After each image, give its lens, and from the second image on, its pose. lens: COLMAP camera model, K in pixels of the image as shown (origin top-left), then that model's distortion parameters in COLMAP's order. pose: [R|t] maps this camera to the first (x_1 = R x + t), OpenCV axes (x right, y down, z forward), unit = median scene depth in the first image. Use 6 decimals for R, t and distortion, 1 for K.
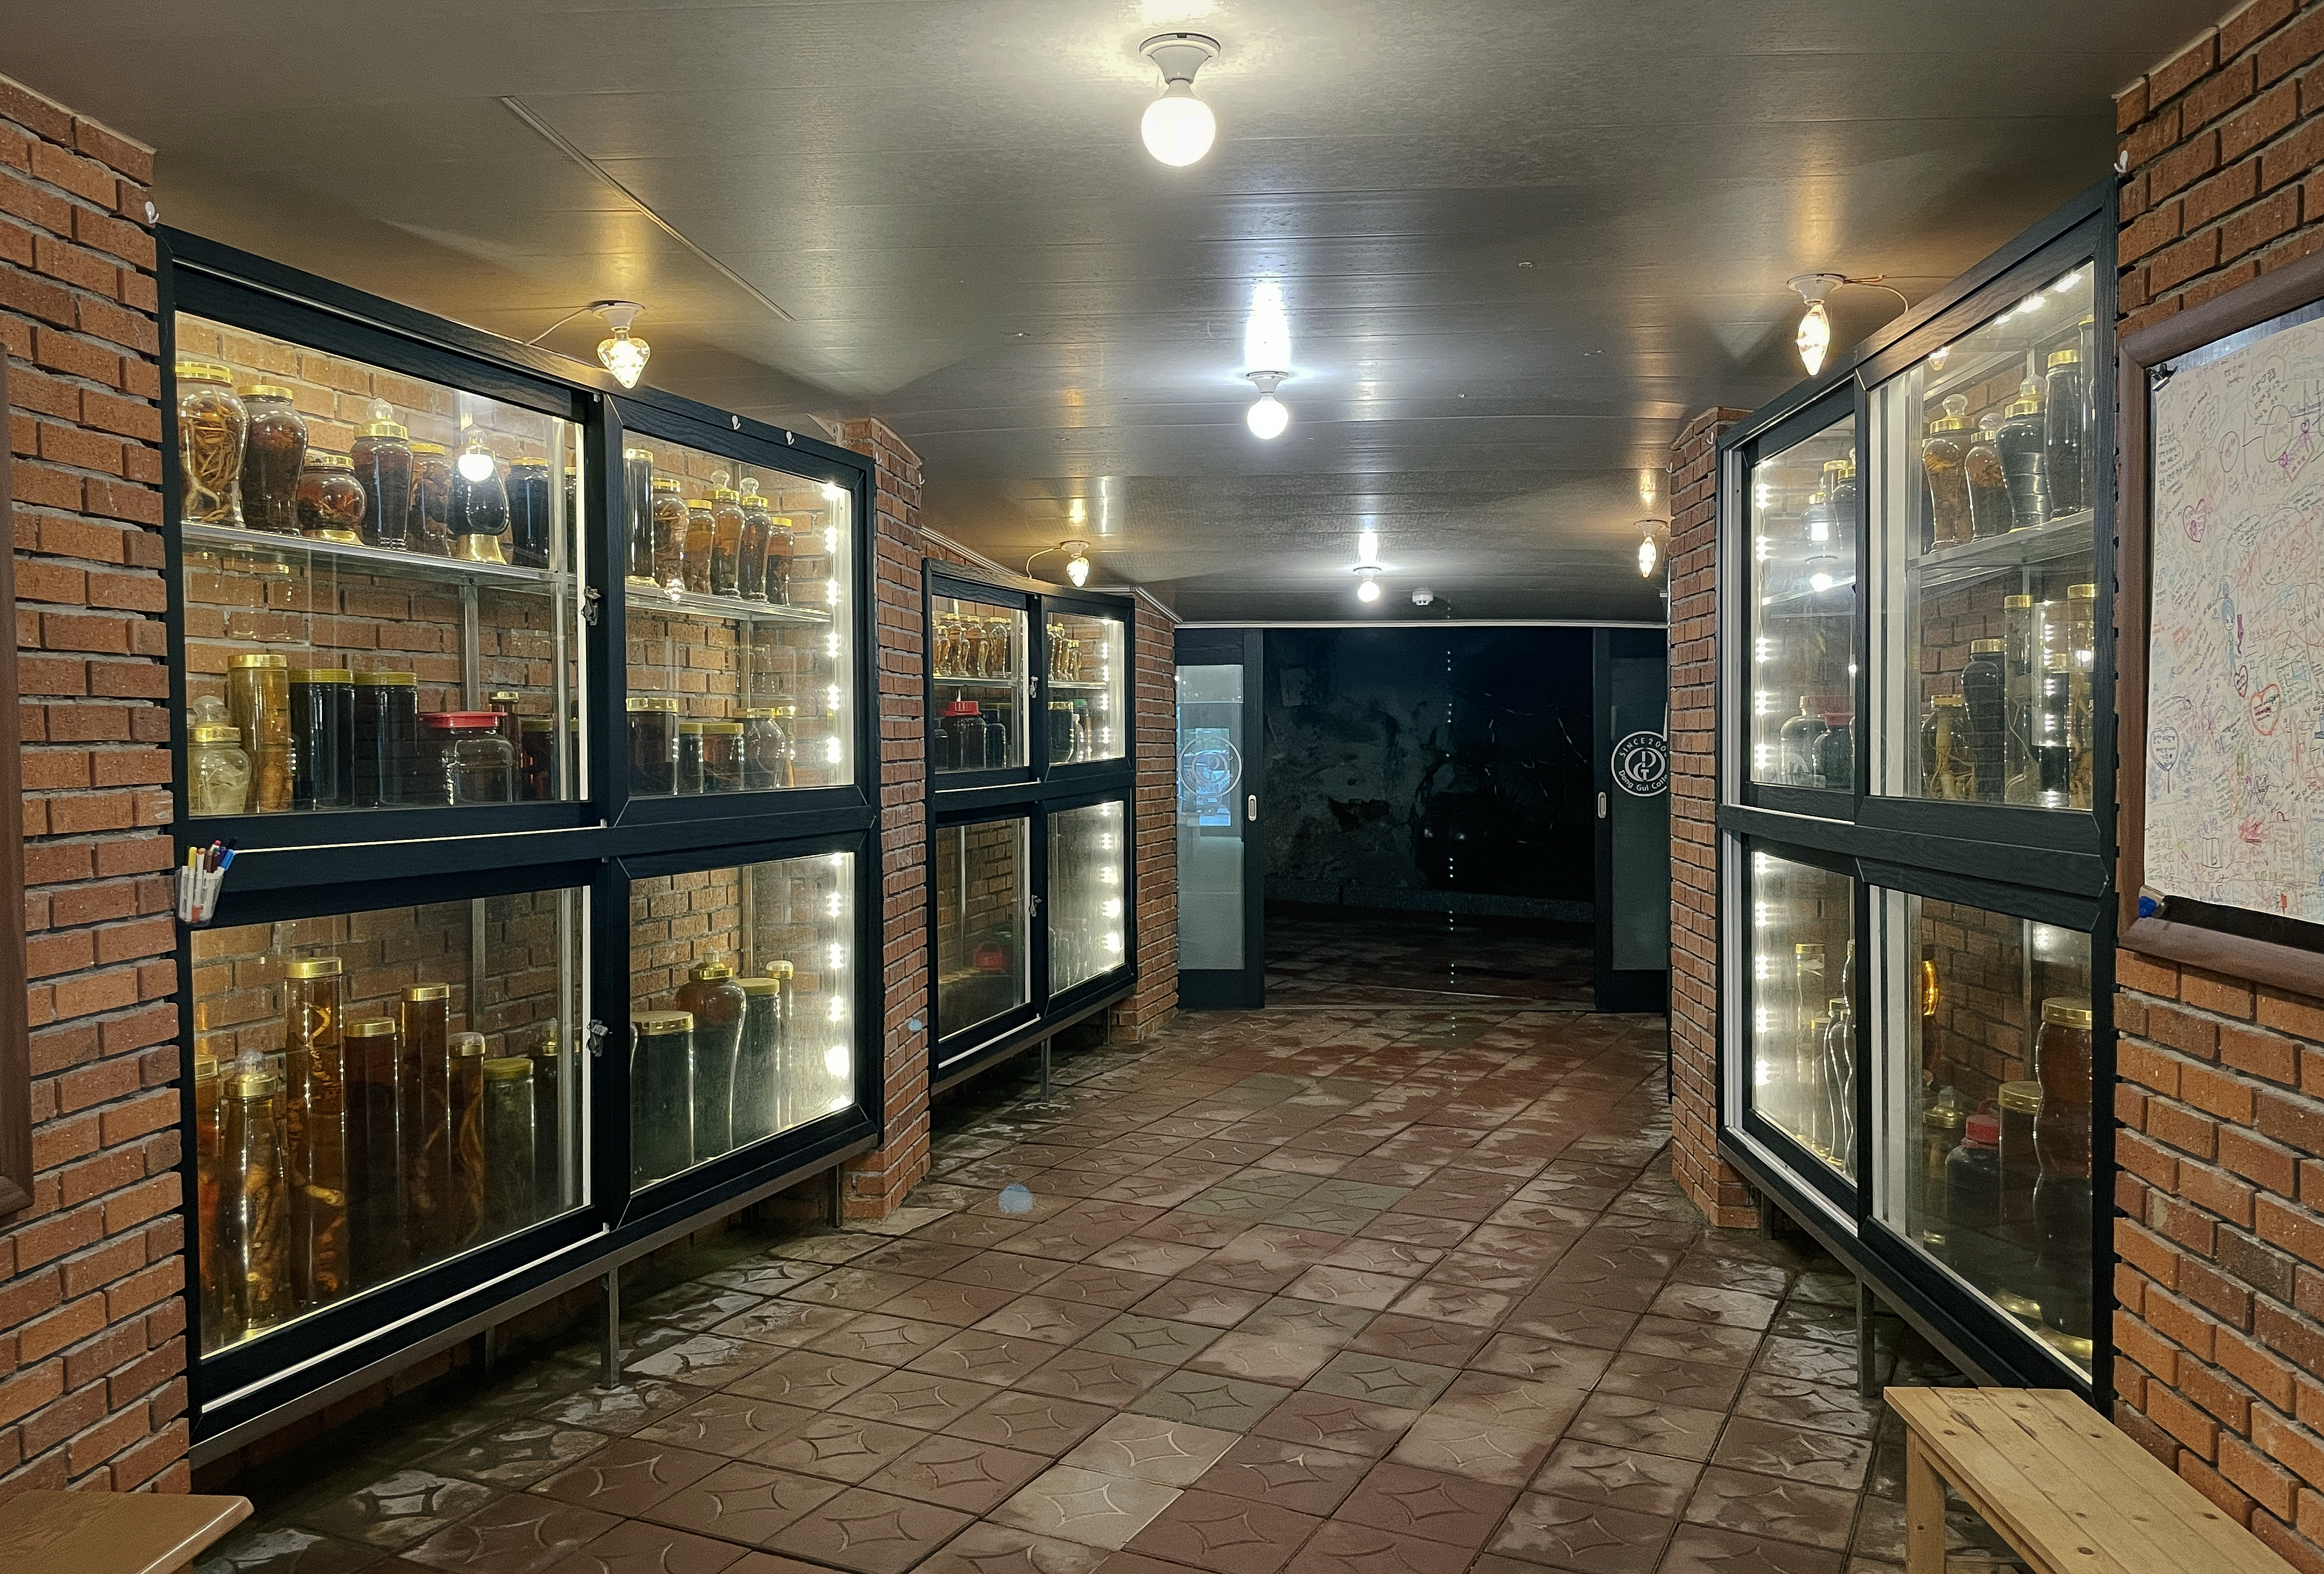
lens RADIAL K [[1815.8, 0, 1162.0], [0, 1815.8, 787.0], [0, 0, 1]] dist [0.081517, 0.002749]
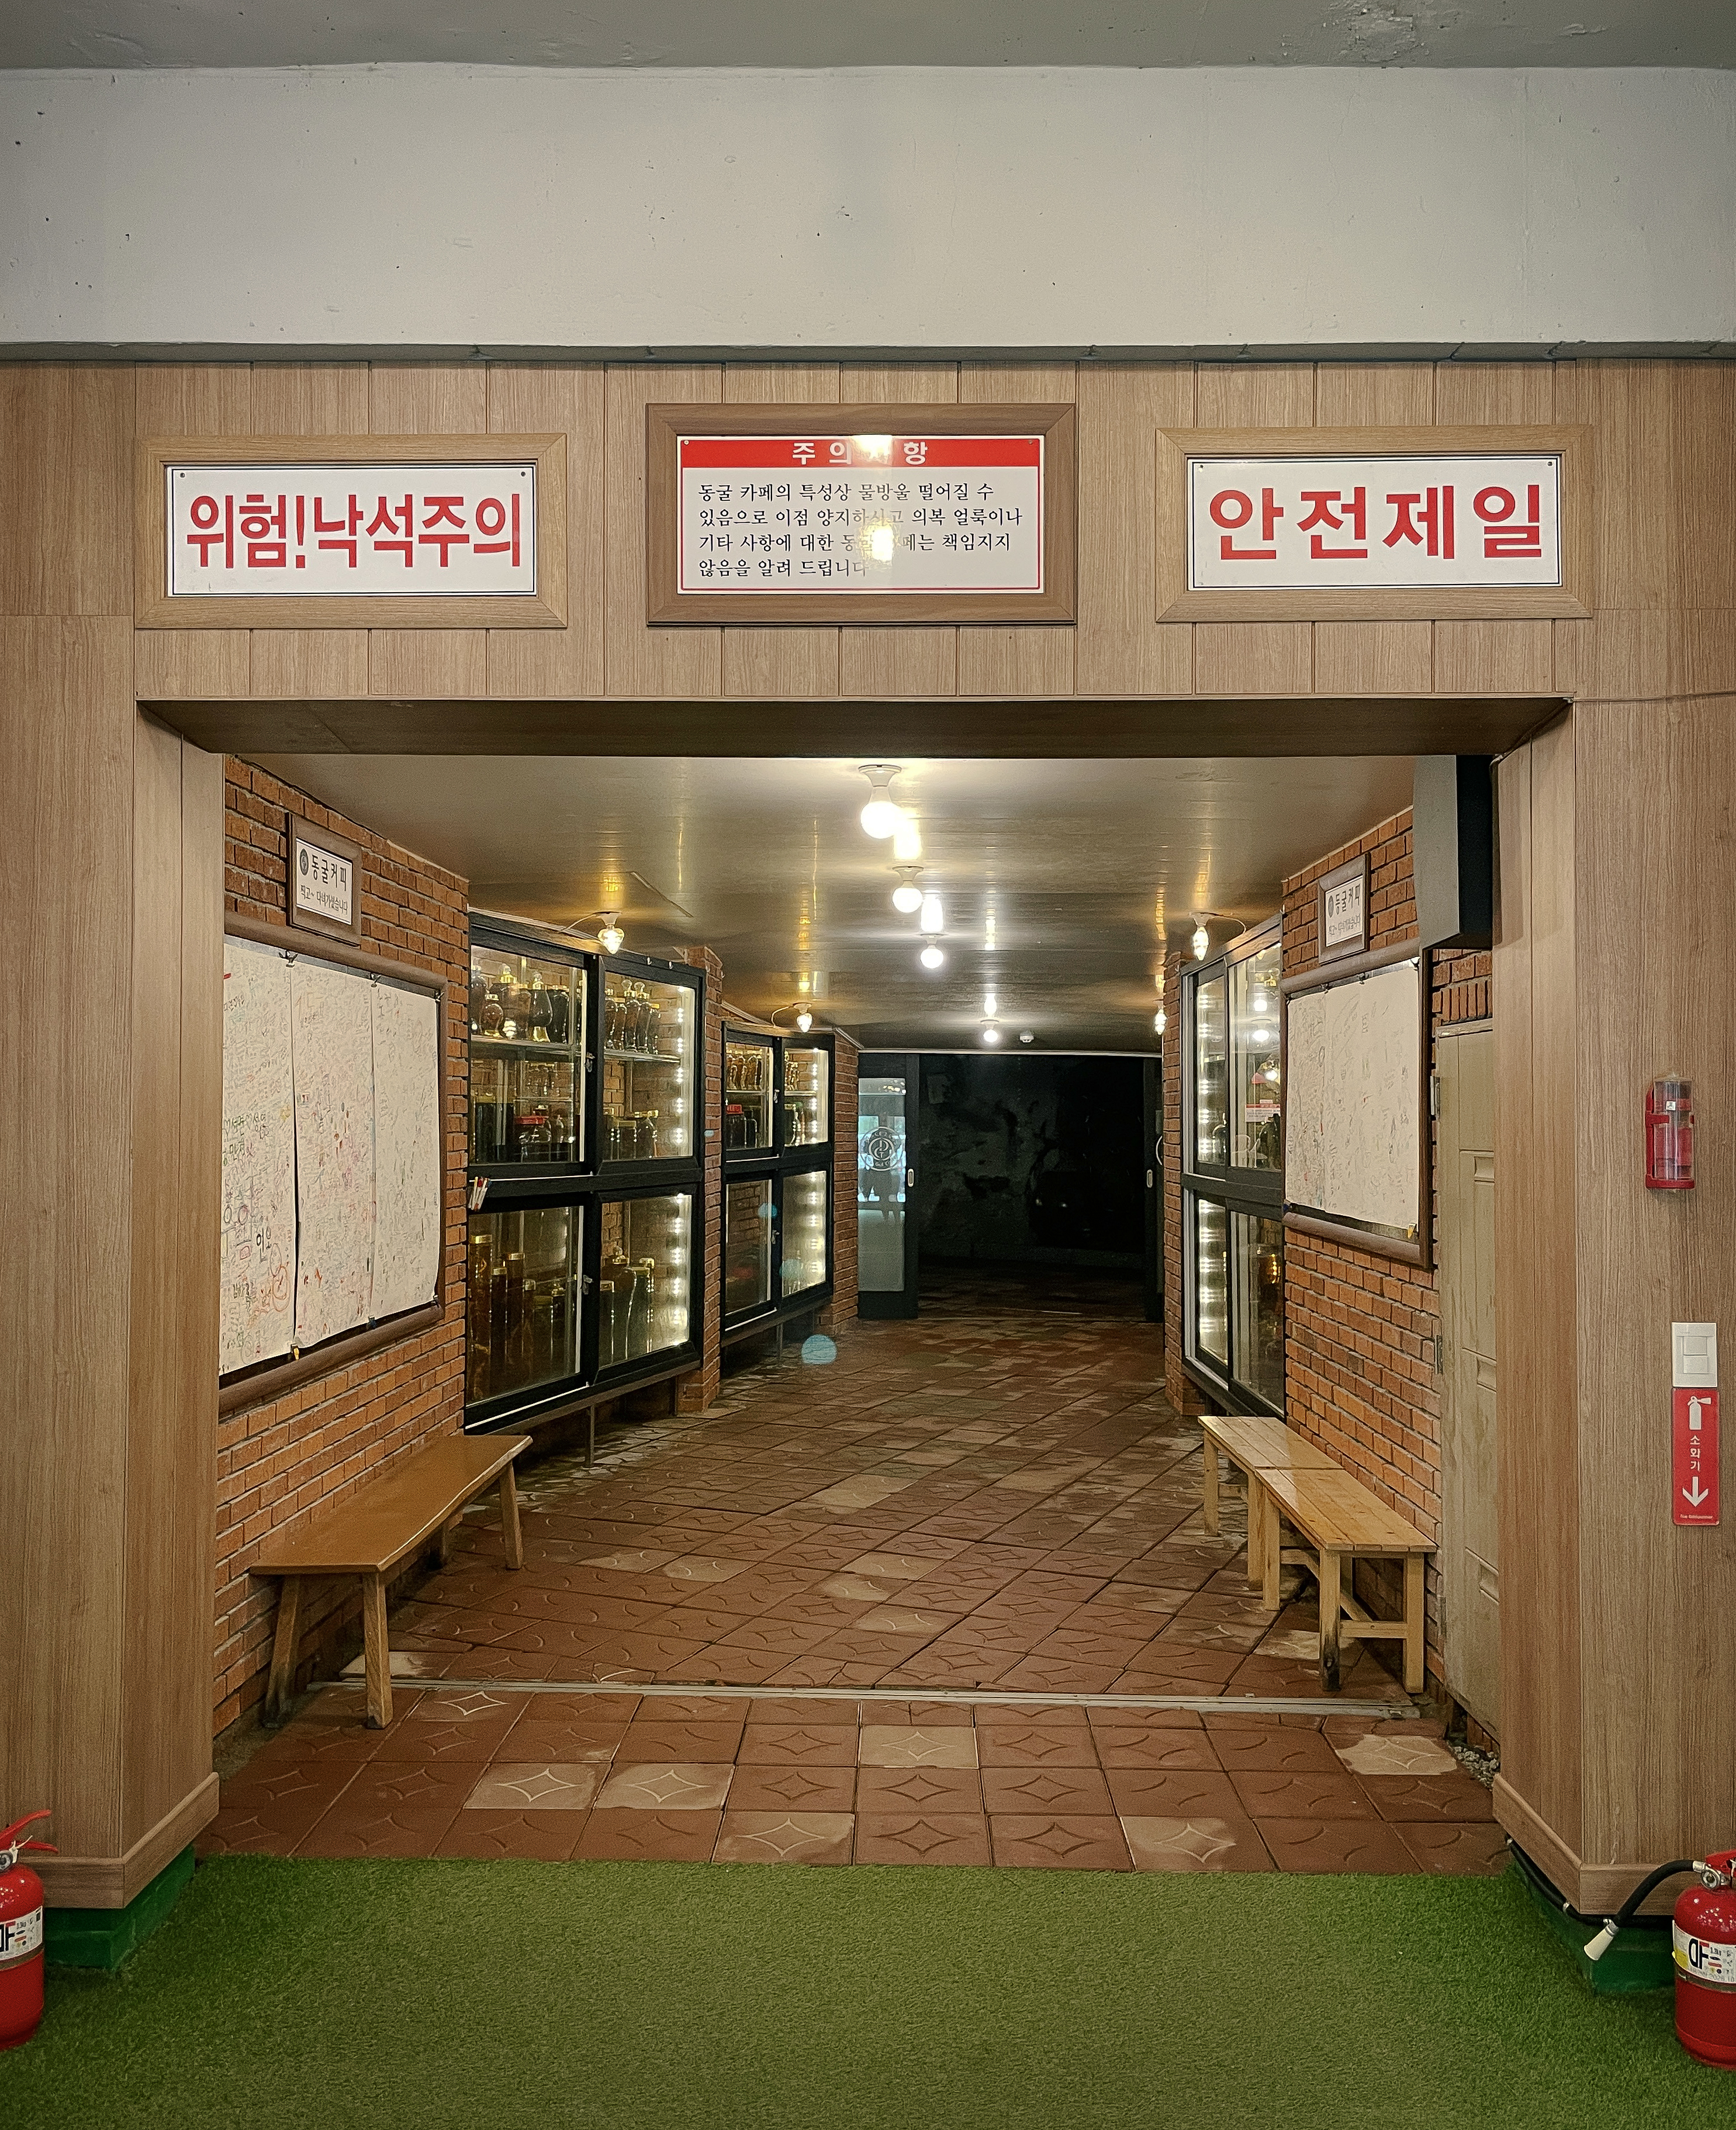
lens RADIAL K [[1791.4, 0, 868.0], [0, 1791.4, 1065.0], [0, 0, 1]] dist [0.001783, 0.000111]
pose [[0.999181, 0.013772, 0.038050, -0.069003], [-0.011522, 0.998208, -0.058722, 0.010351], [-0.038791, 0.058236, 0.997549, -0.735660]]
